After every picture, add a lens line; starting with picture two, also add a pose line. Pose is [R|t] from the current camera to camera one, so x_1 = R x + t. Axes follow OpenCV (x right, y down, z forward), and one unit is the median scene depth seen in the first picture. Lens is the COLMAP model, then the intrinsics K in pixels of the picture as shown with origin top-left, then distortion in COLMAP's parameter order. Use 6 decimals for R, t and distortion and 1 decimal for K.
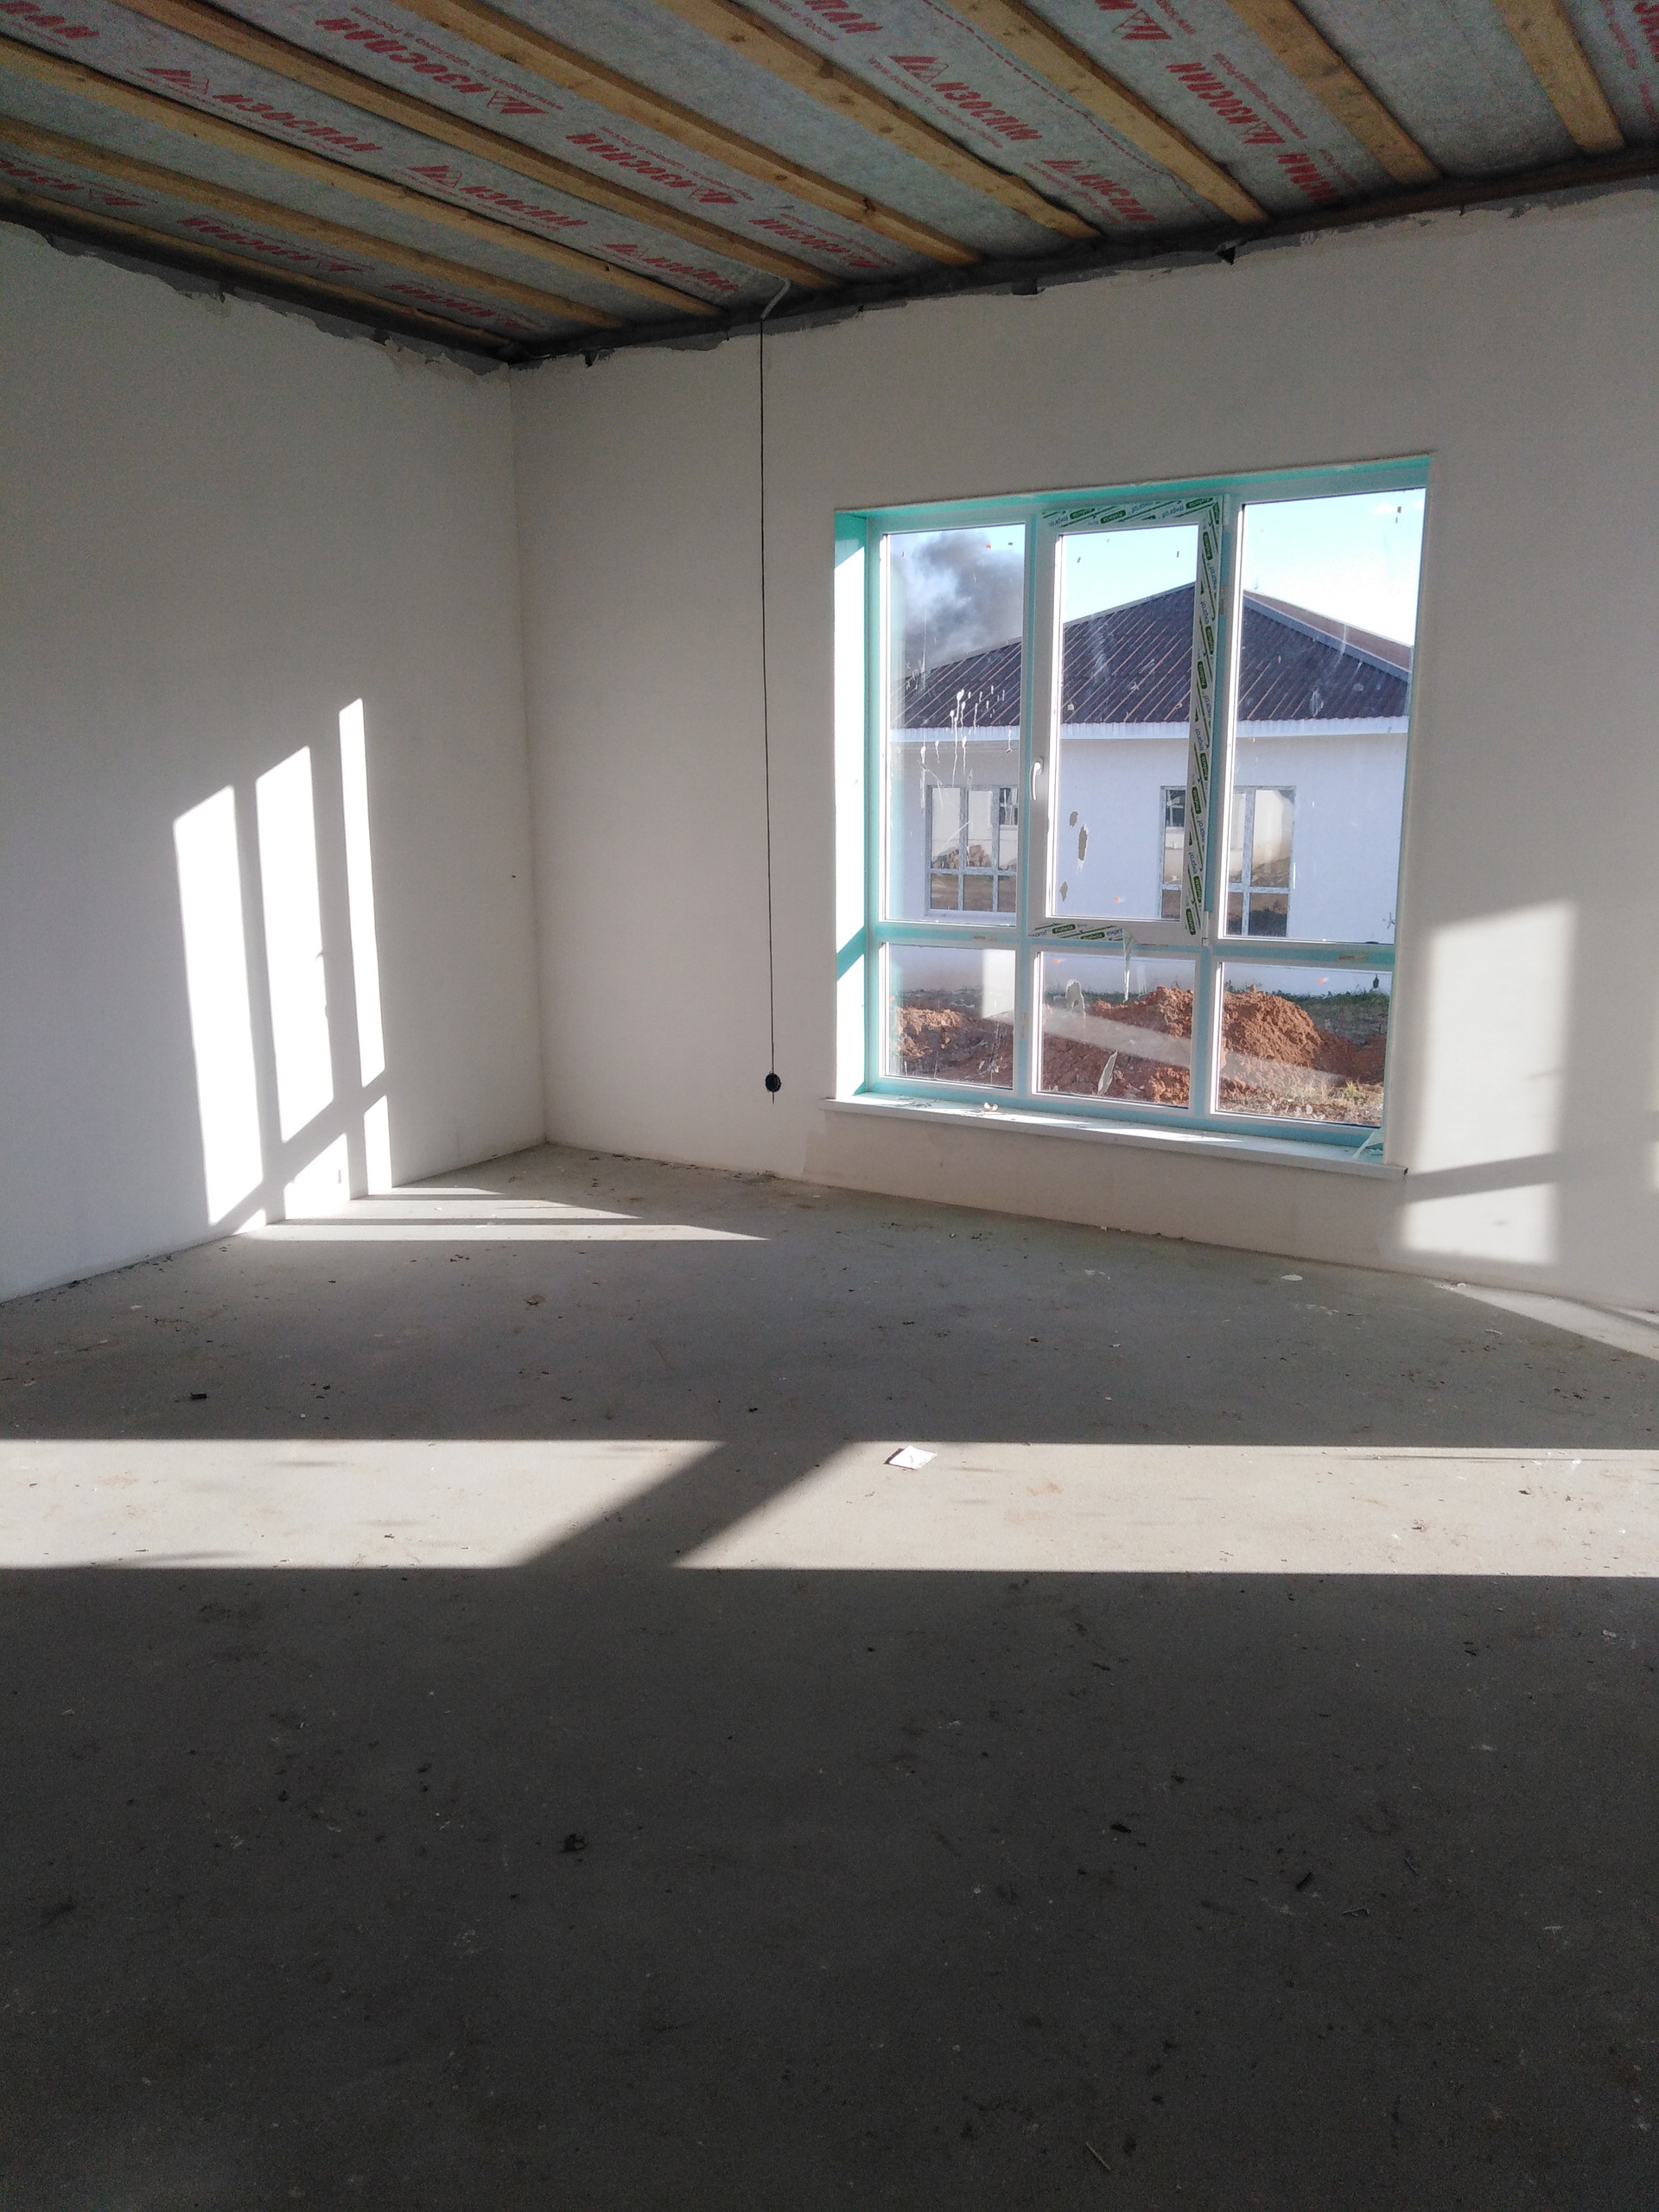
lens RADIAL K [[1650.2, 0, 825.4], [0, 1650.2, 1120.7], [0, 0, 1]] dist [0.030687, -0.003626]
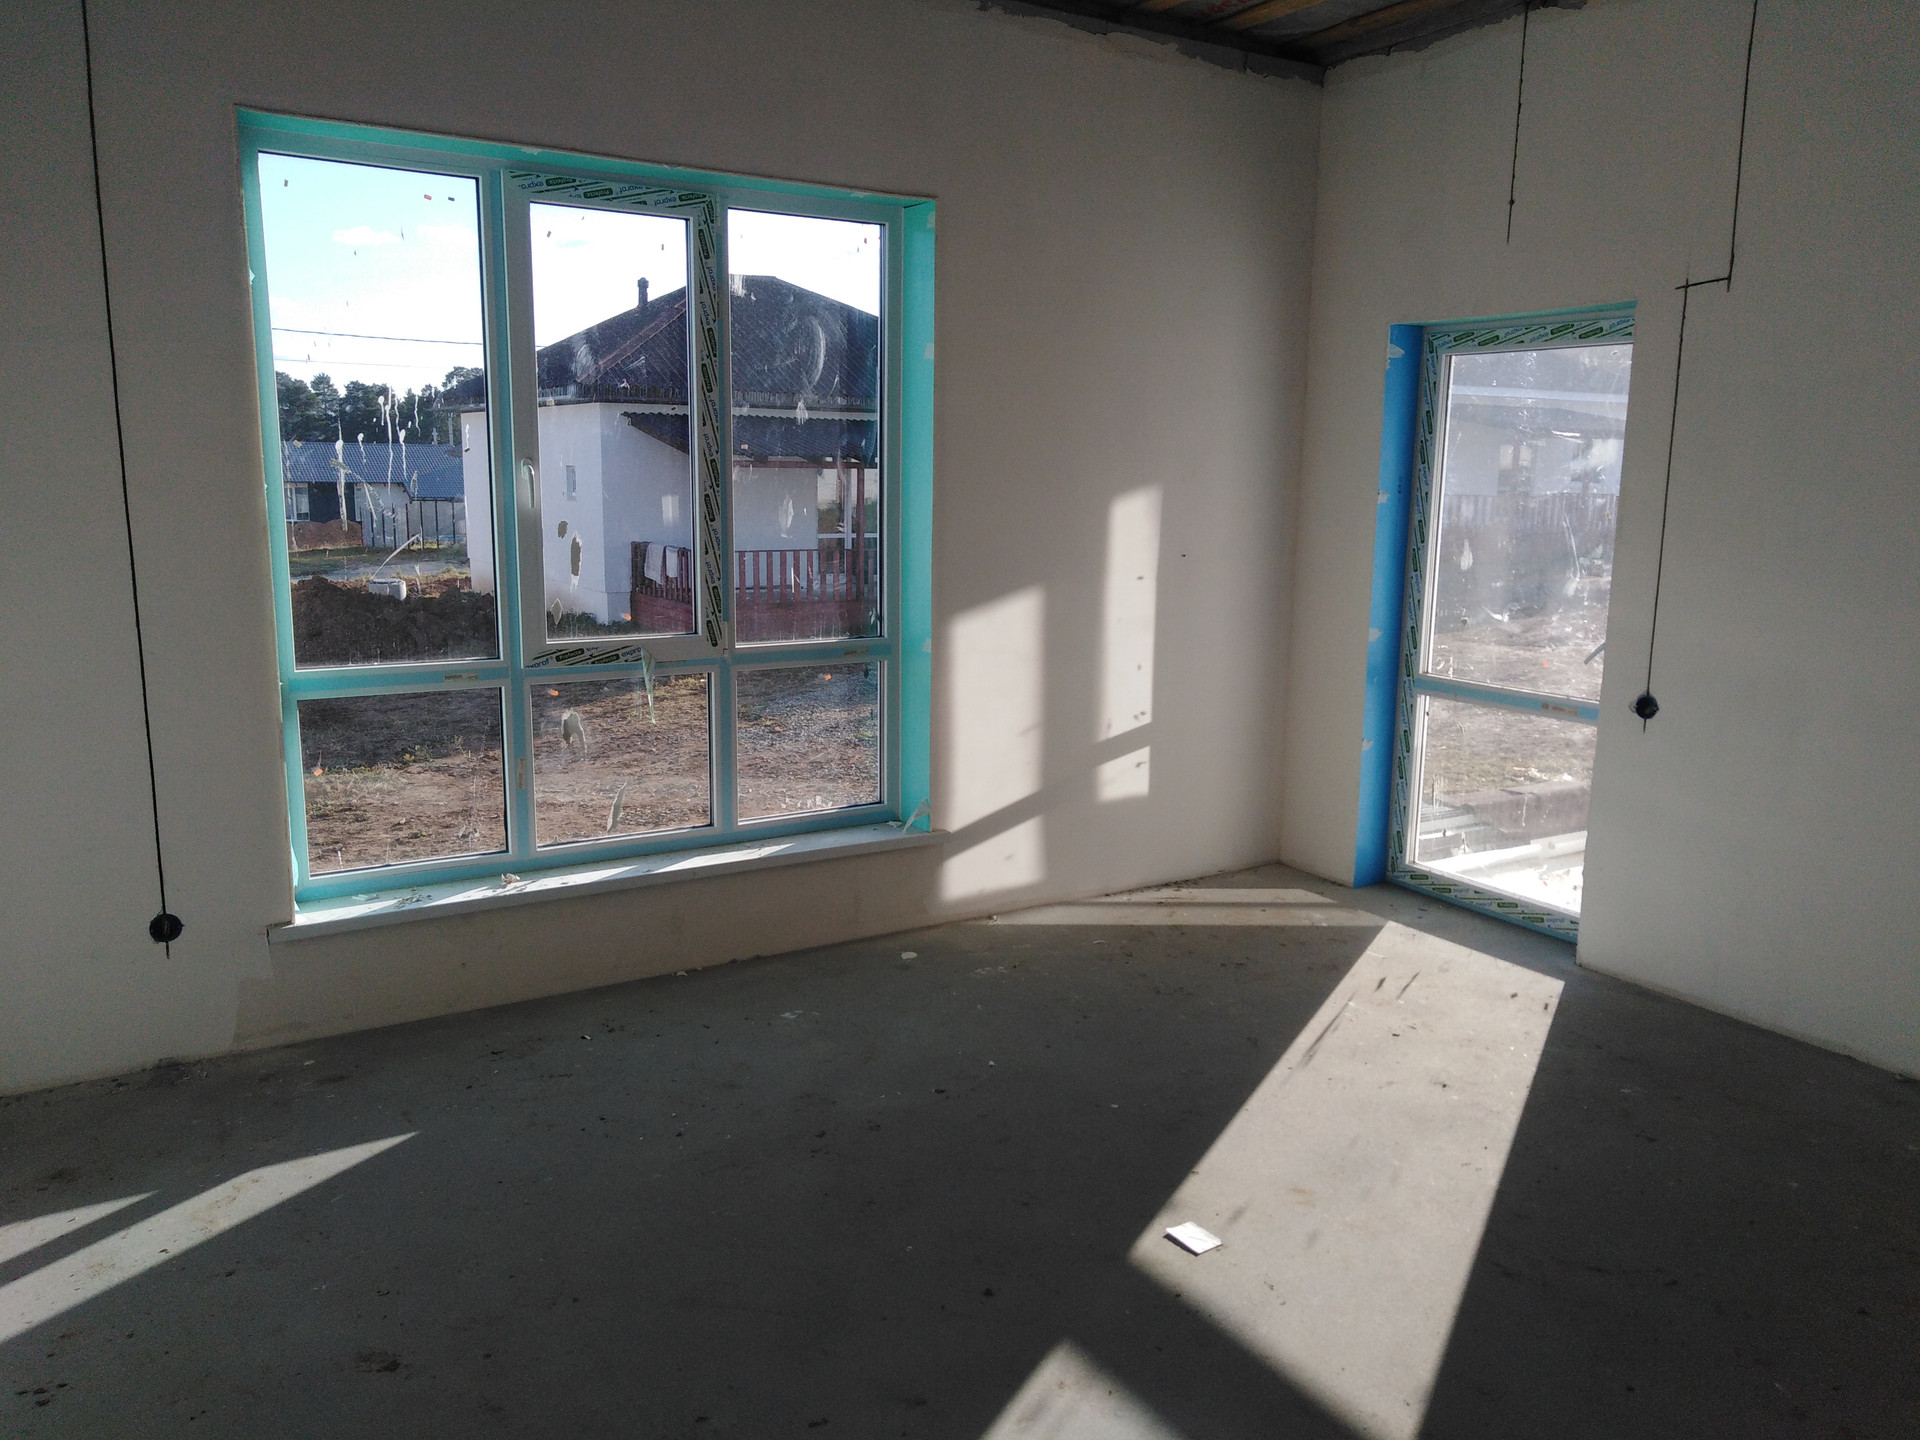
lens RADIAL K [[1432.3, 0, 960.0], [0, 1432.3, 720.0], [0, 0, 1]] dist [0.030687, -0.003626]
pose [[0.444692, -0.145412, 0.883801, -0.474202], [0.177688, 0.981444, 0.072072, -0.109162], [-0.877882, 0.124991, 0.462278, 0.515154]]
